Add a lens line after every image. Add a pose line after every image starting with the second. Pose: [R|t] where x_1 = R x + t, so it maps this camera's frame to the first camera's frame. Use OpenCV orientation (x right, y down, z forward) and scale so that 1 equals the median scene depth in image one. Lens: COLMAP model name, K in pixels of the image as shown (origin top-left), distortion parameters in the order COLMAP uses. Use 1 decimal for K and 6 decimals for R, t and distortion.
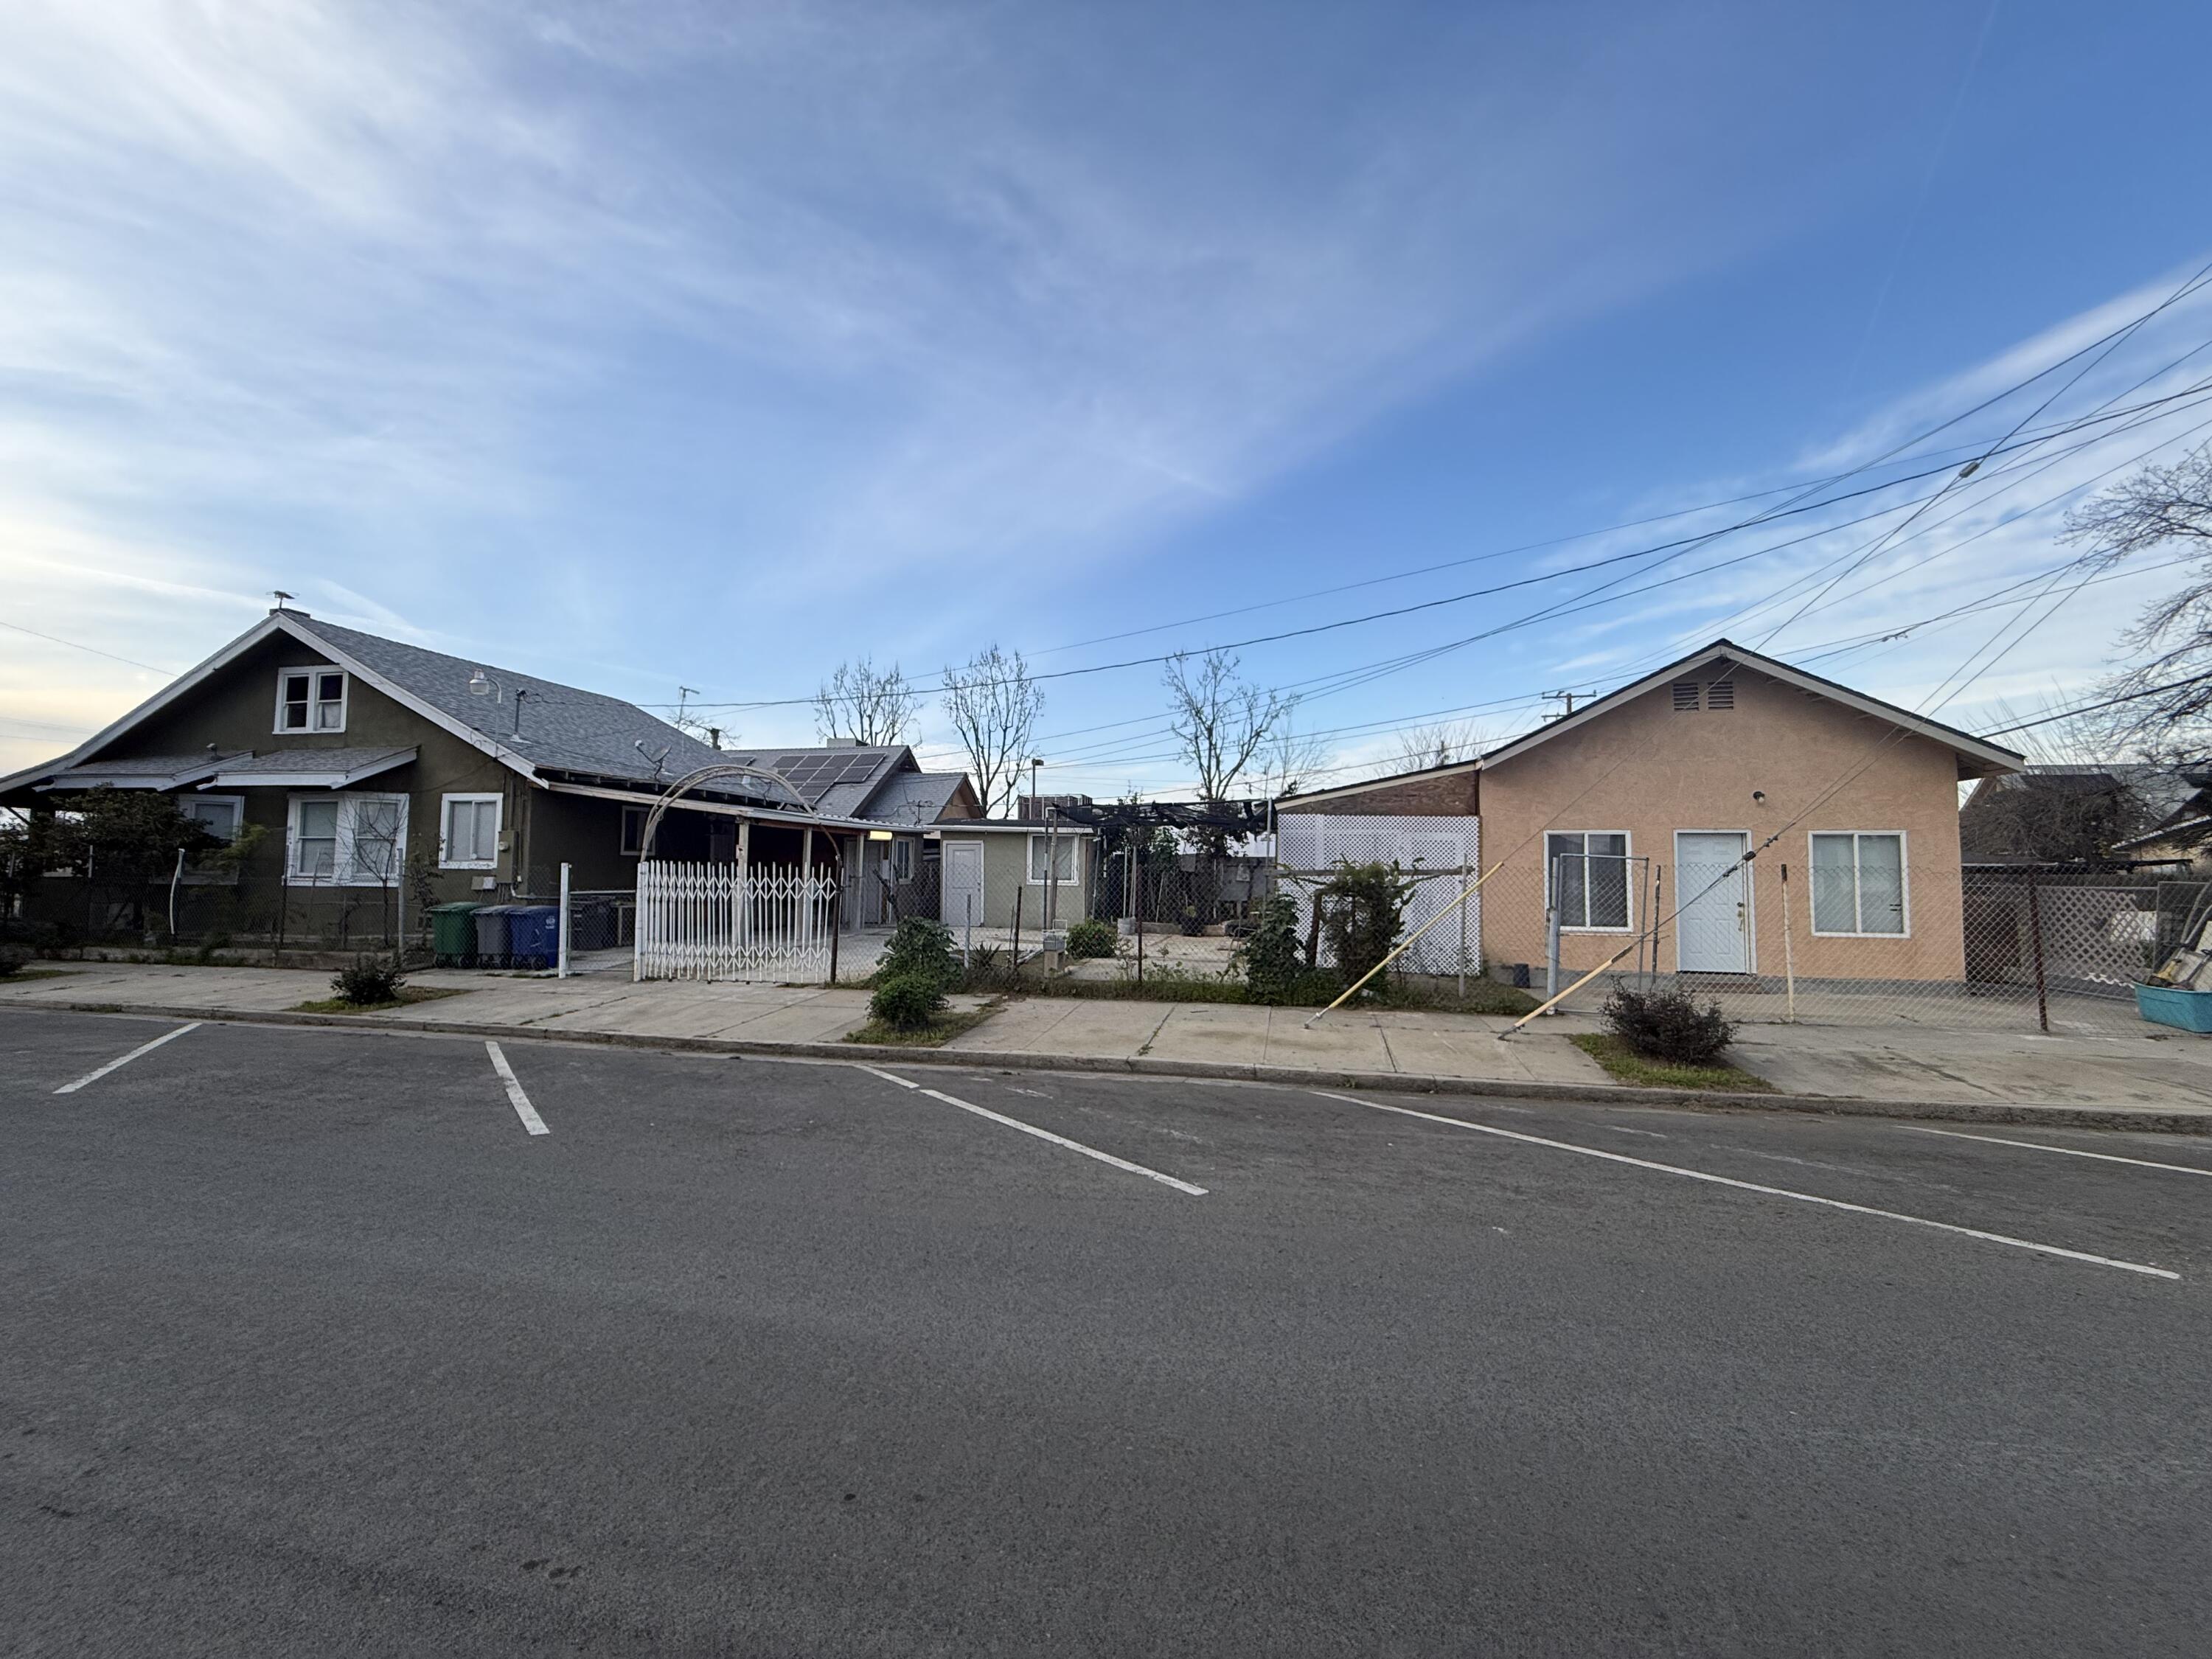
lens RADIAL K [[889.2, 0, 1106.0], [0, 889.2, 829.5], [0, 0, 1]] dist [-0.000319, -0.000040]
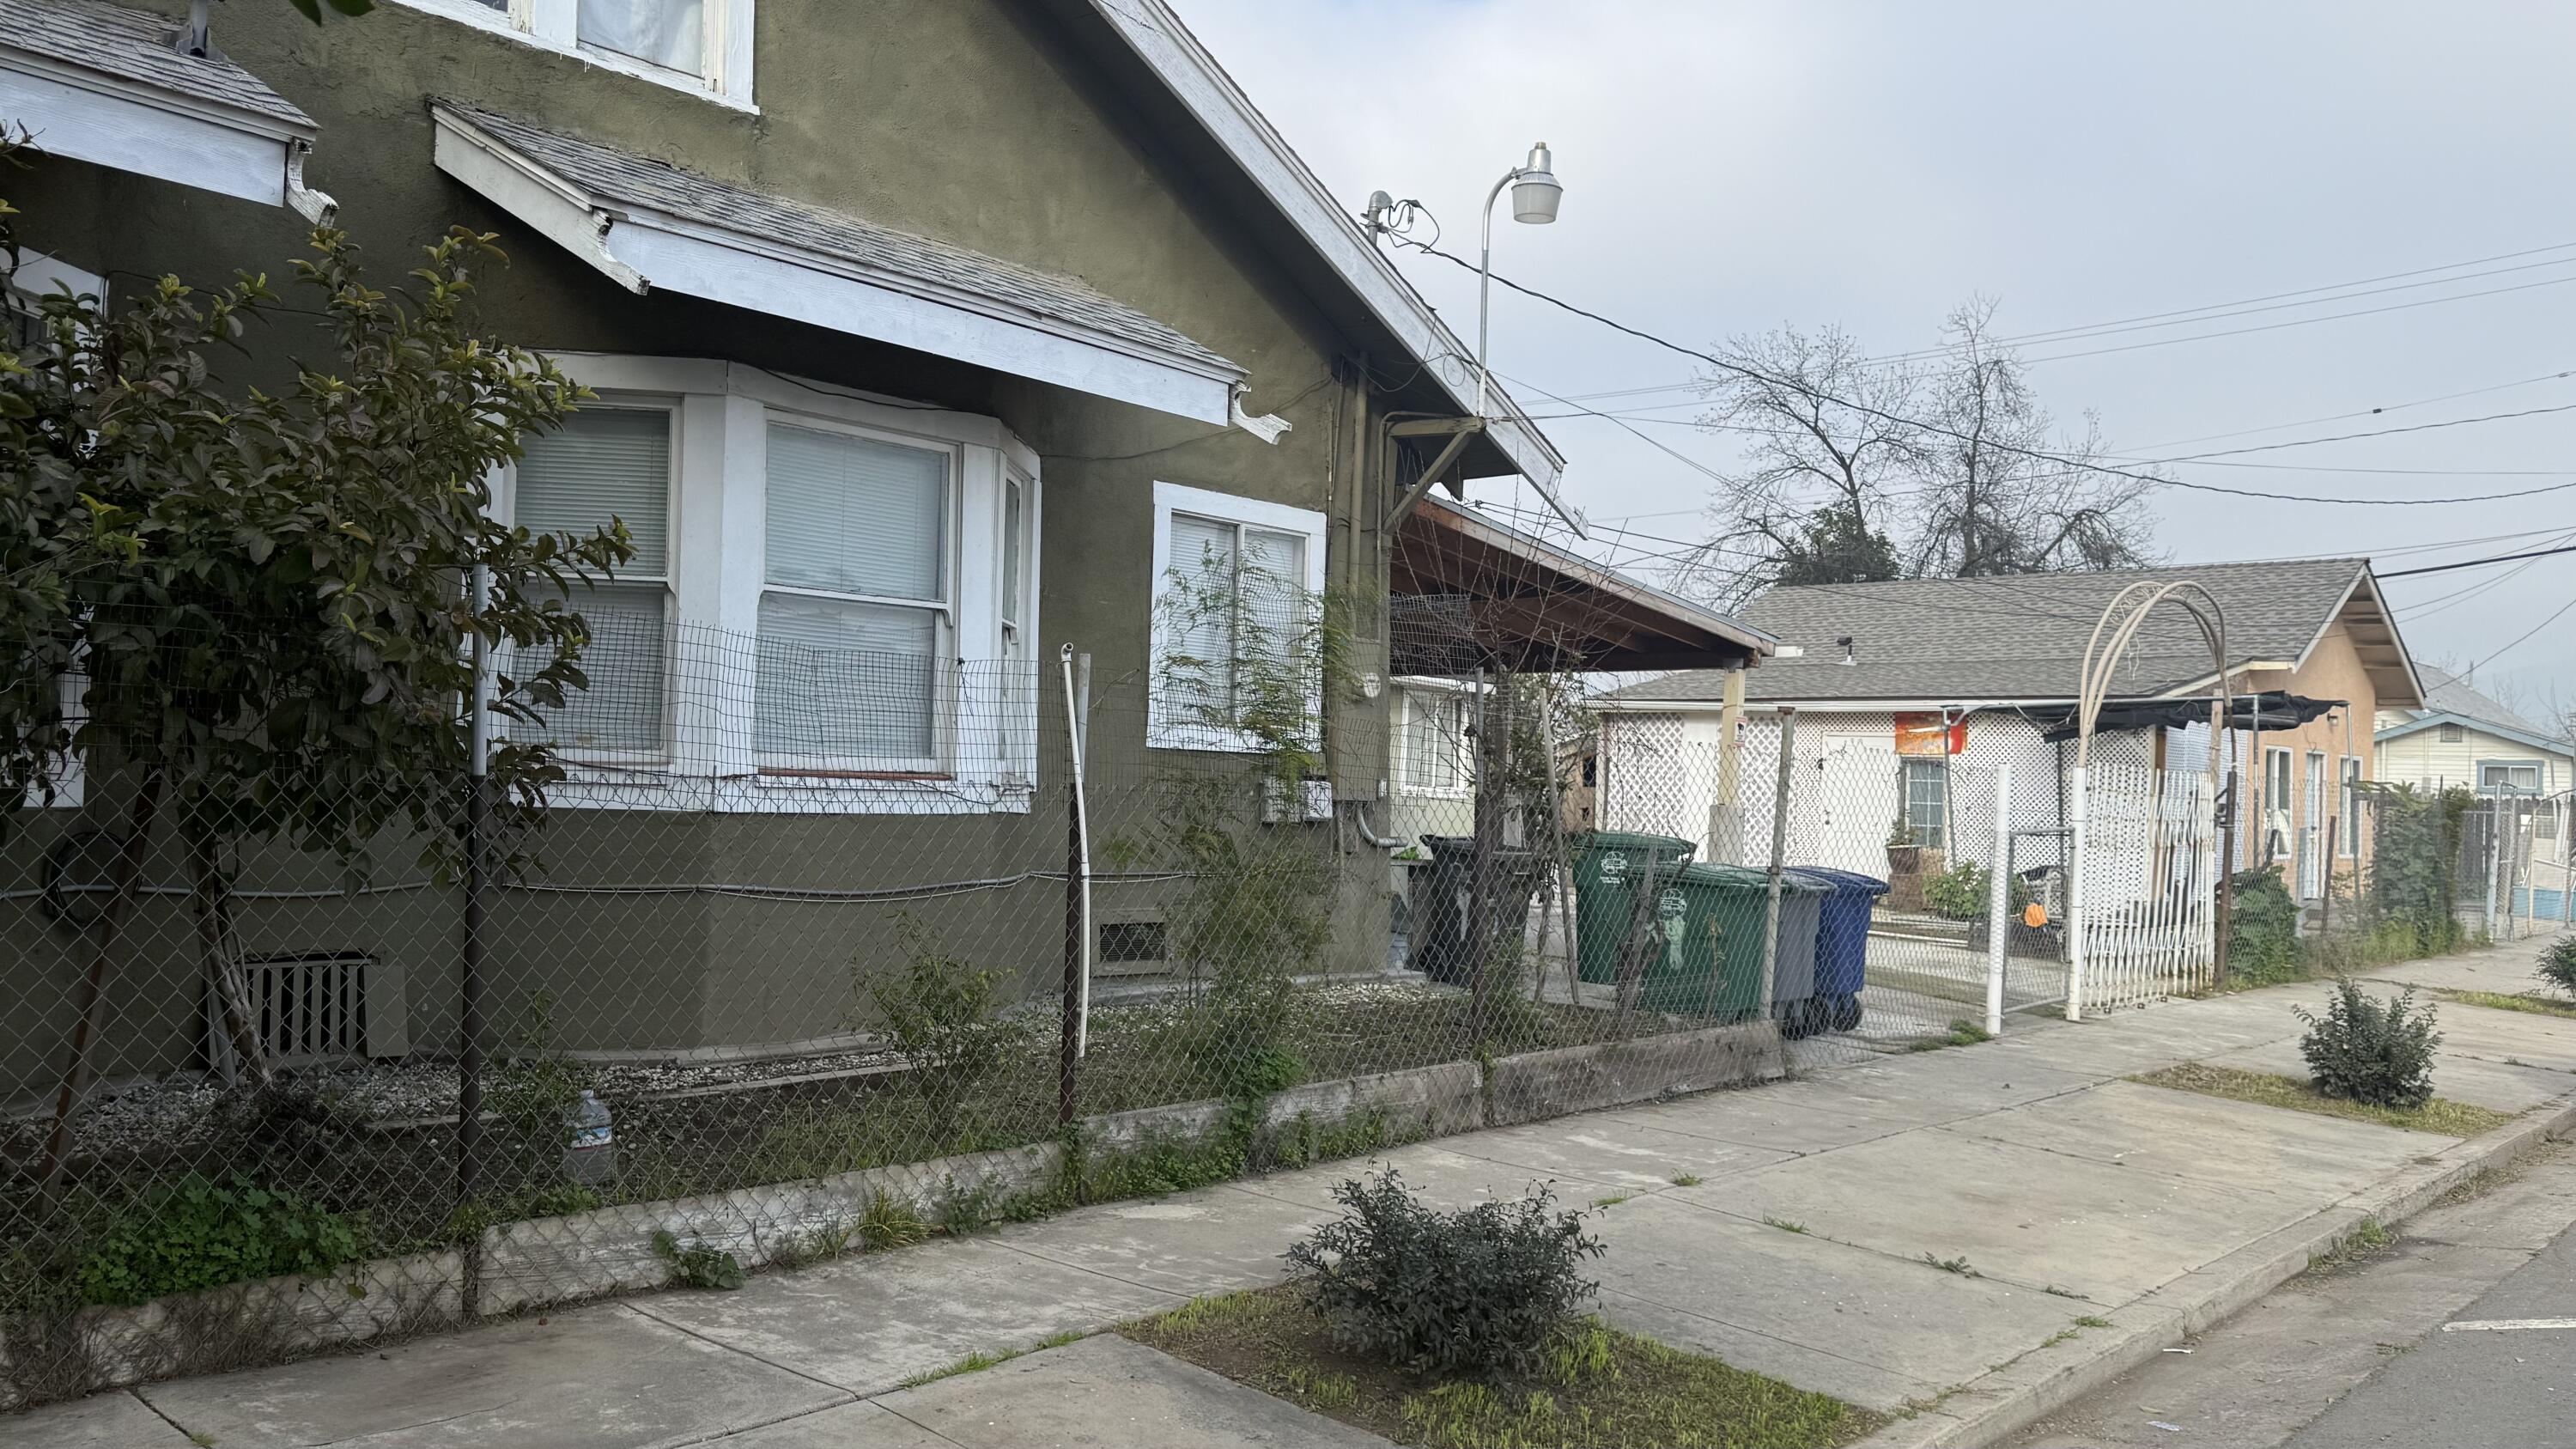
lens RADIAL K [[1942.8, 0, 1300.3], [0, 1942.8, 728.5], [0, 0, 1]] dist [0.195222, -0.208354]
pose [[0.484991, 0.036234, 0.873768, -1.261949], [-0.068781, 0.997627, -0.003193, 0.036272], [-0.871810, -0.058550, 0.486332, 0.661118]]
